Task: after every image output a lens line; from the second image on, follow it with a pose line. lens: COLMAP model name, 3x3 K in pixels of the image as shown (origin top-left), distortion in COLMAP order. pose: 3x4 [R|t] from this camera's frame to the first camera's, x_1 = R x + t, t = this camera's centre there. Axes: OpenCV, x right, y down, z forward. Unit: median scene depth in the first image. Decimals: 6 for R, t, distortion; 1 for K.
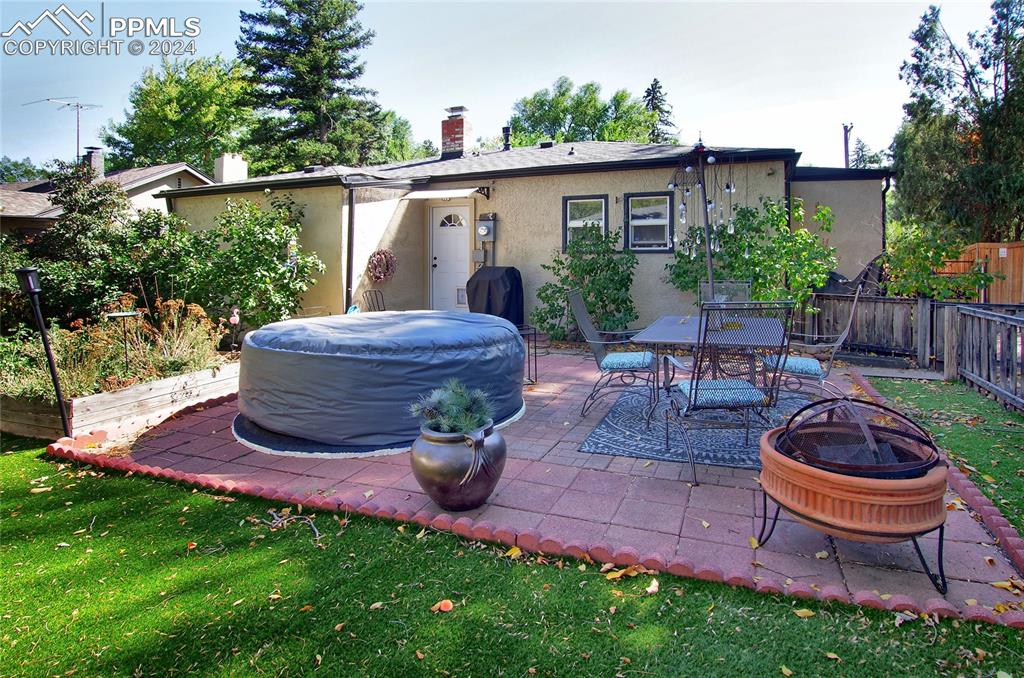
lens RADIAL K [[520.9, 0, 517.1], [0, 520.9, 289.0], [0, 0, 1]] dist [-0.010237, -0.001294]
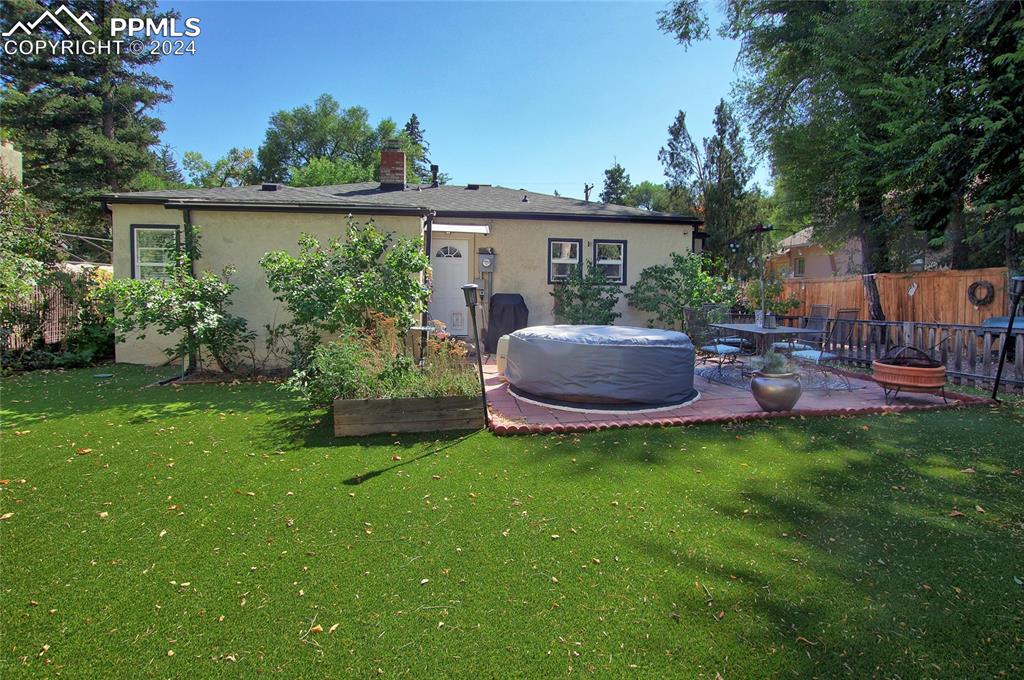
lens RADIAL K [[524.4, 0, 513.2], [0, 524.4, 342.7], [0, 0, 1]] dist [-0.002053, 0.000761]
pose [[0.875714, -0.028230, 0.482004, -0.431498], [0.009016, 0.999071, 0.042134, 0.013625], [-0.482746, -0.032551, 0.875155, -0.048011]]
